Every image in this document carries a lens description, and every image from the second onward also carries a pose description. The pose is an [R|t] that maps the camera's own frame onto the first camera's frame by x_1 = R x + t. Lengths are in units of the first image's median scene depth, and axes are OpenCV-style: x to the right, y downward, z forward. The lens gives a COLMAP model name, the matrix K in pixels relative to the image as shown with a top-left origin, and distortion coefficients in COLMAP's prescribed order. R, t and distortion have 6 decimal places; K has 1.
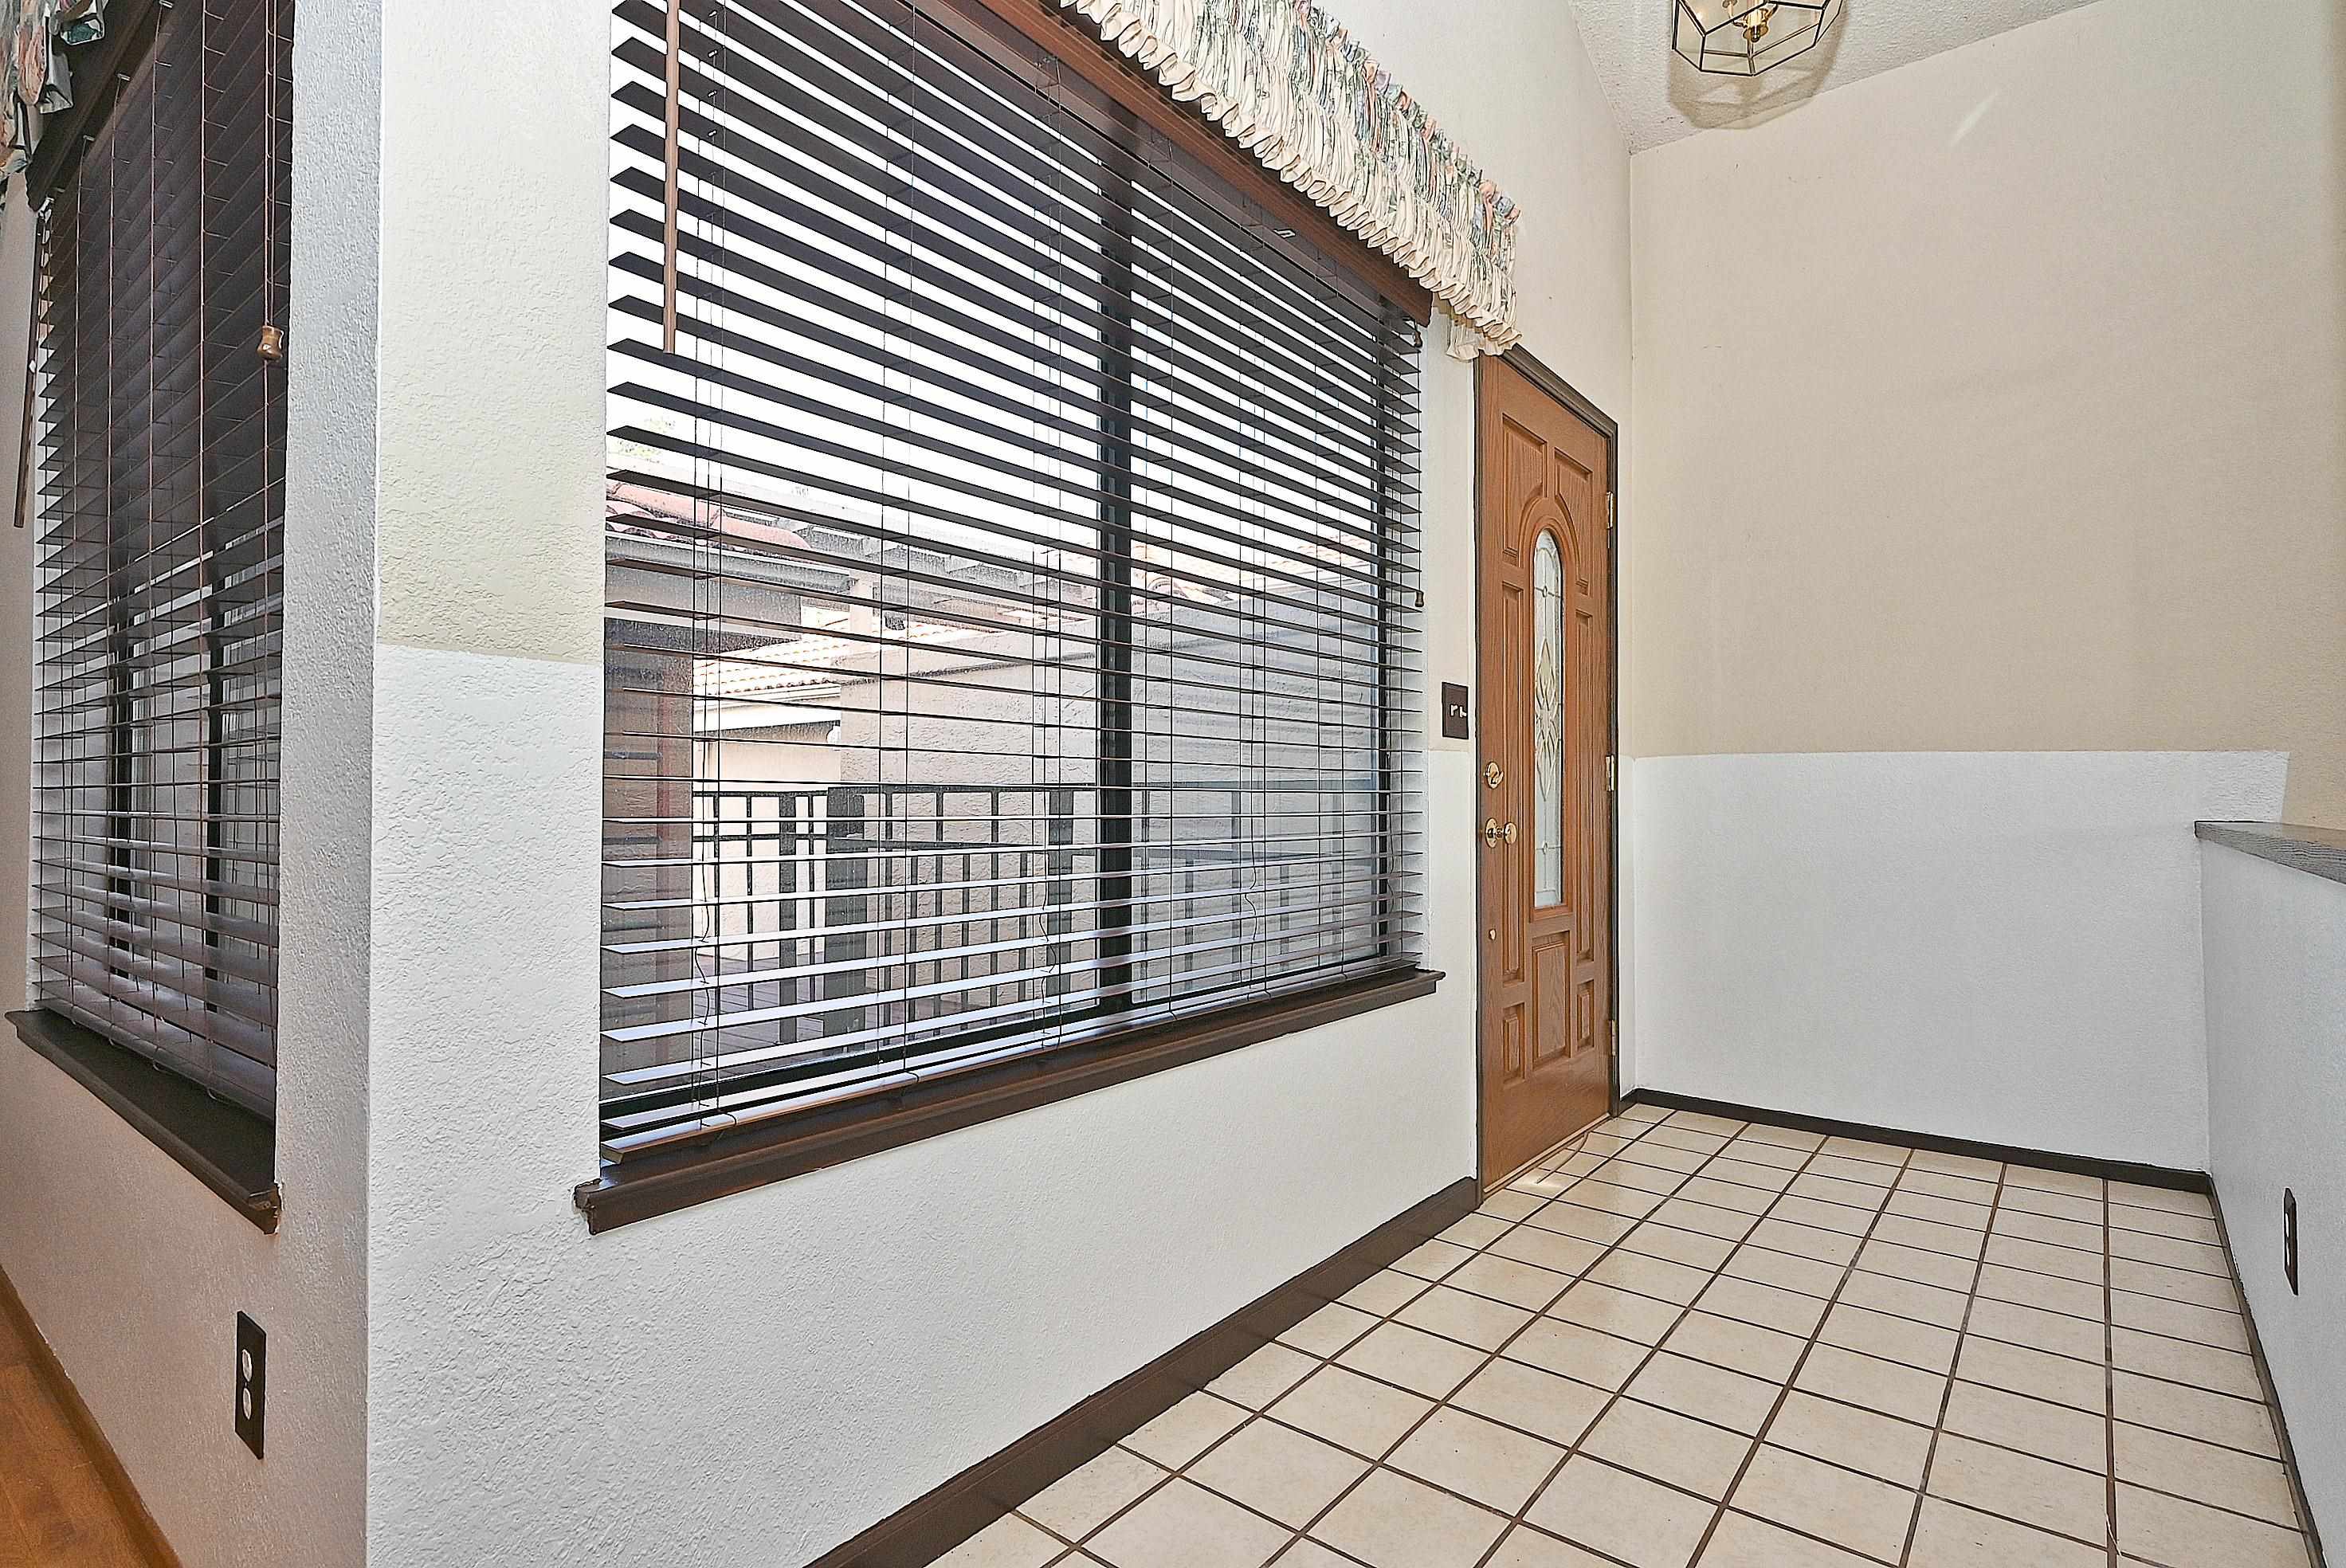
lens RADIAL K [[1138.4, 0, 1173.0], [0, 1138.4, 784.0], [0, 0, 1]] dist [0.001038, 0.000346]
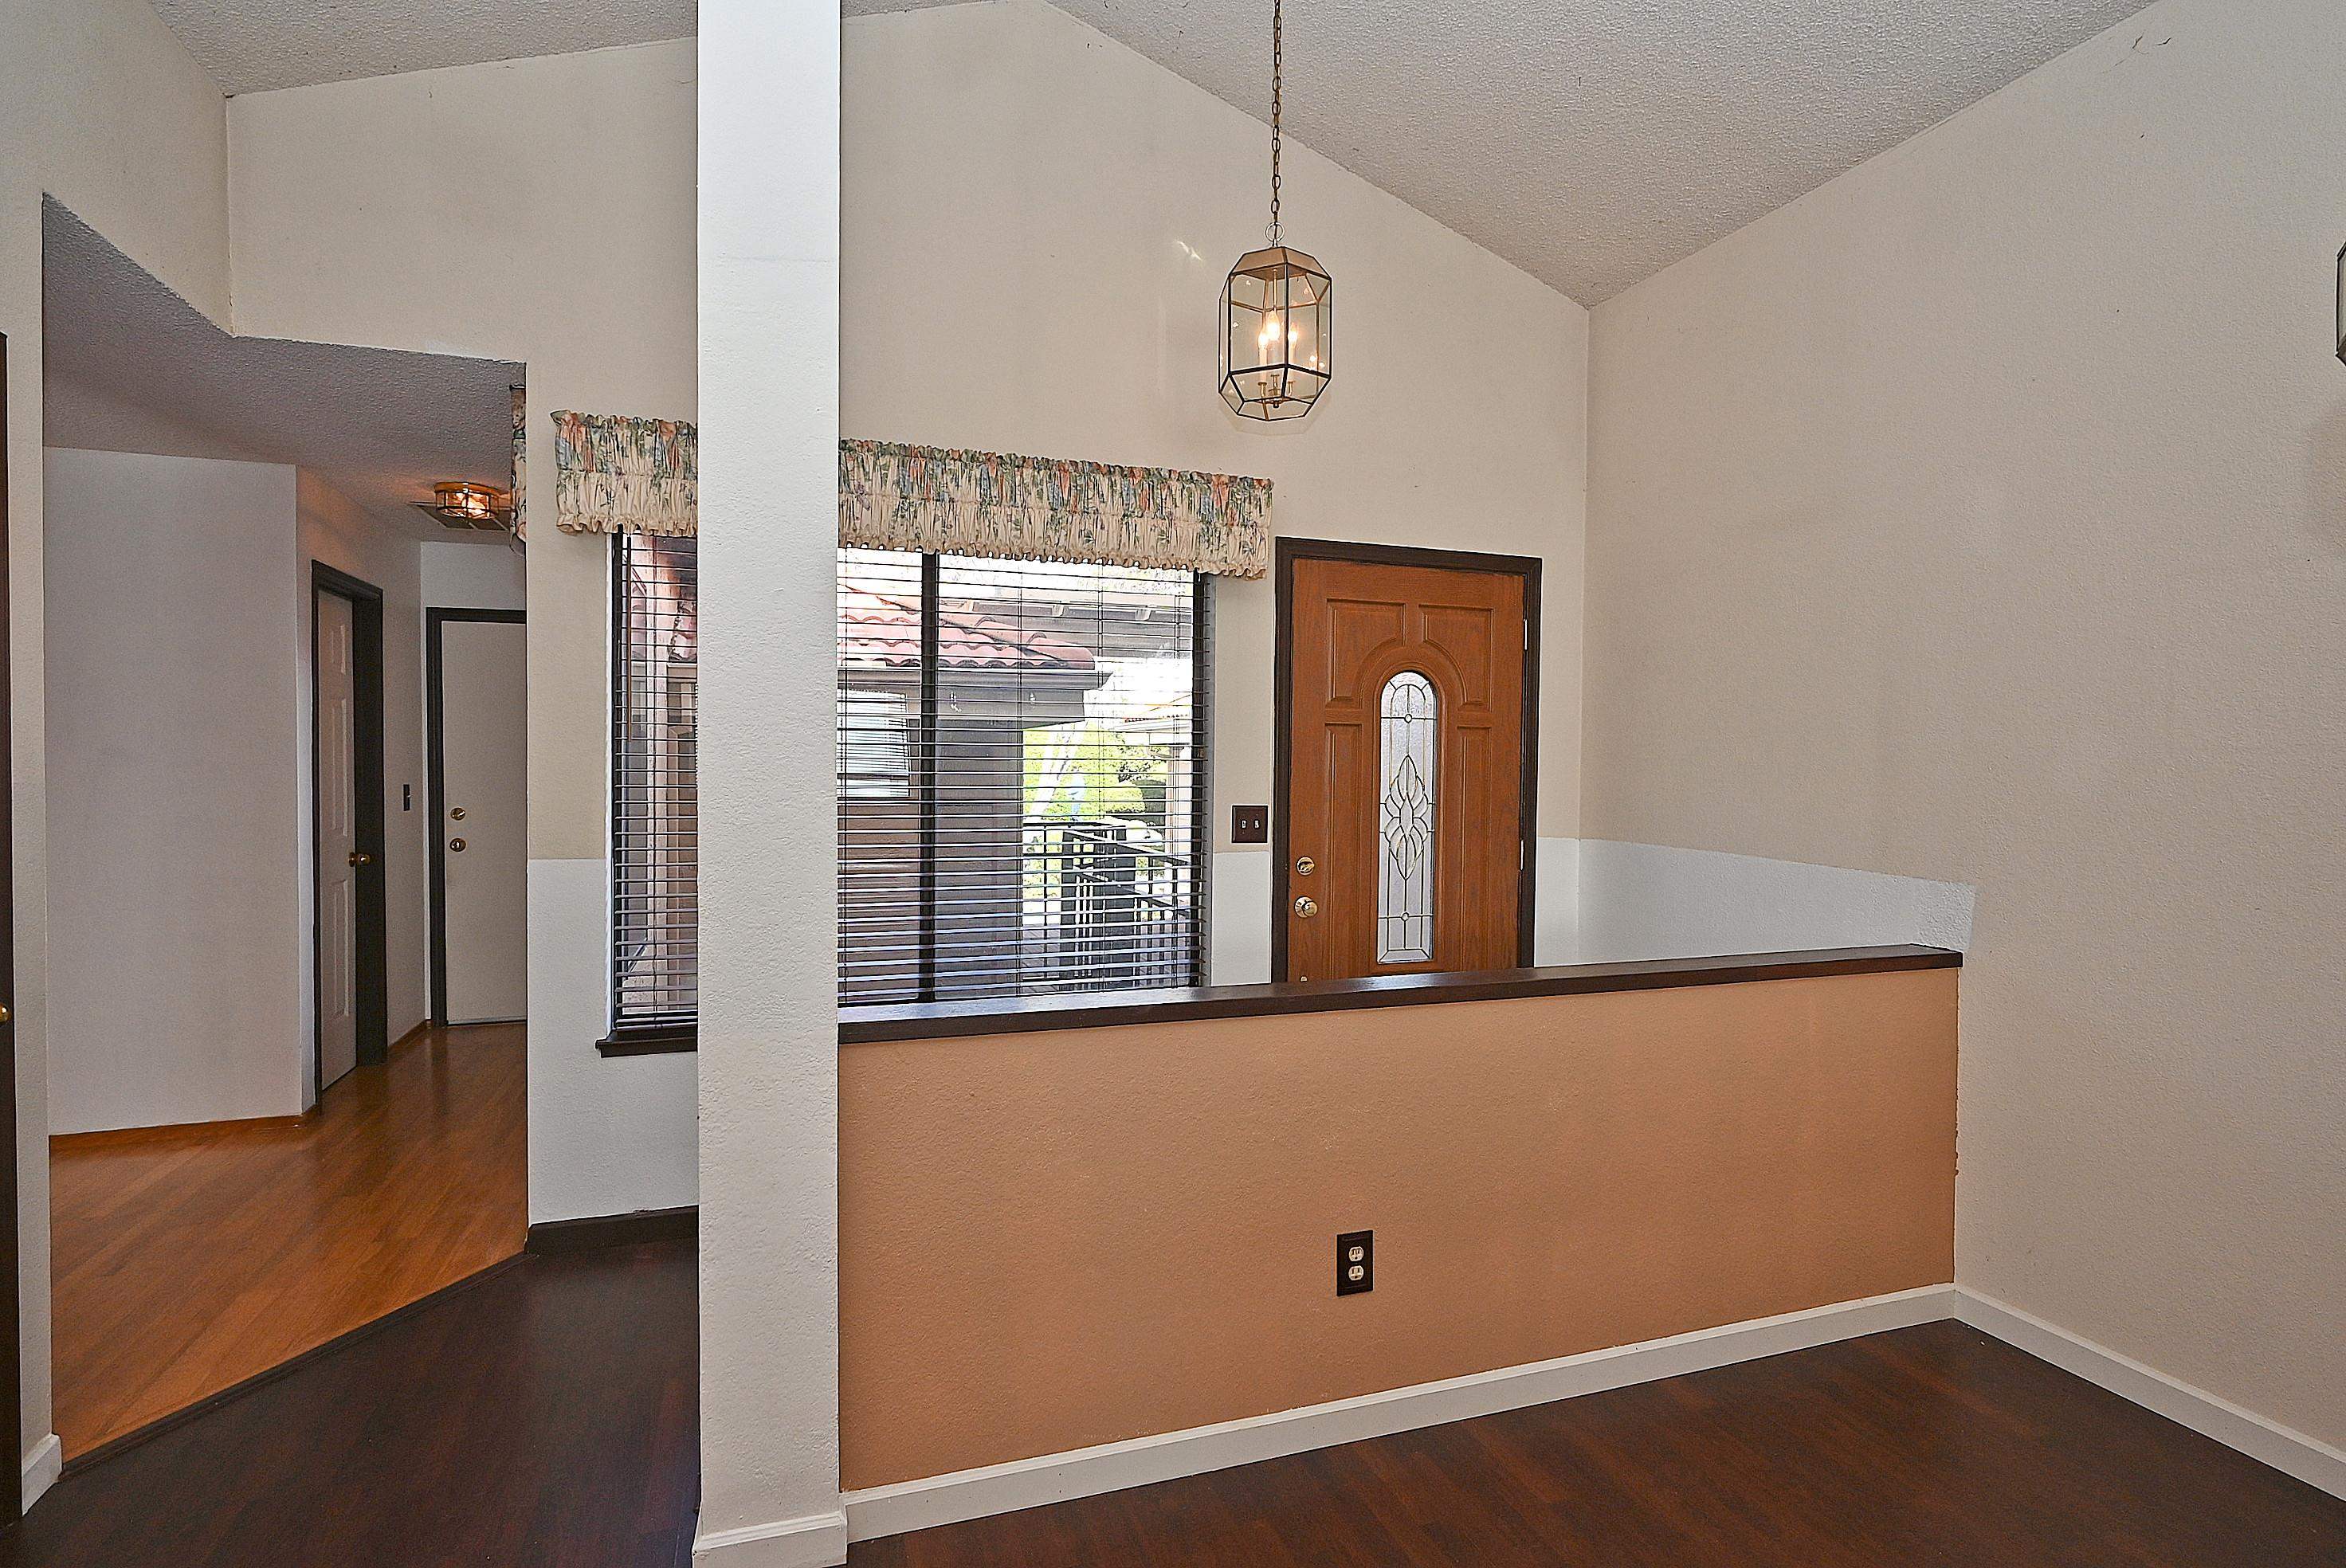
lens RADIAL K [[1138.4, 0, 1173.0], [0, 1138.4, 784.0], [0, 0, 1]] dist [0.001038, 0.000346]
pose [[0.836183, 0.018857, -0.548127, 0.946373], [0.003899, 0.999179, 0.040322, -0.171737], [0.548437, -0.035854, 0.835423, -0.252235]]
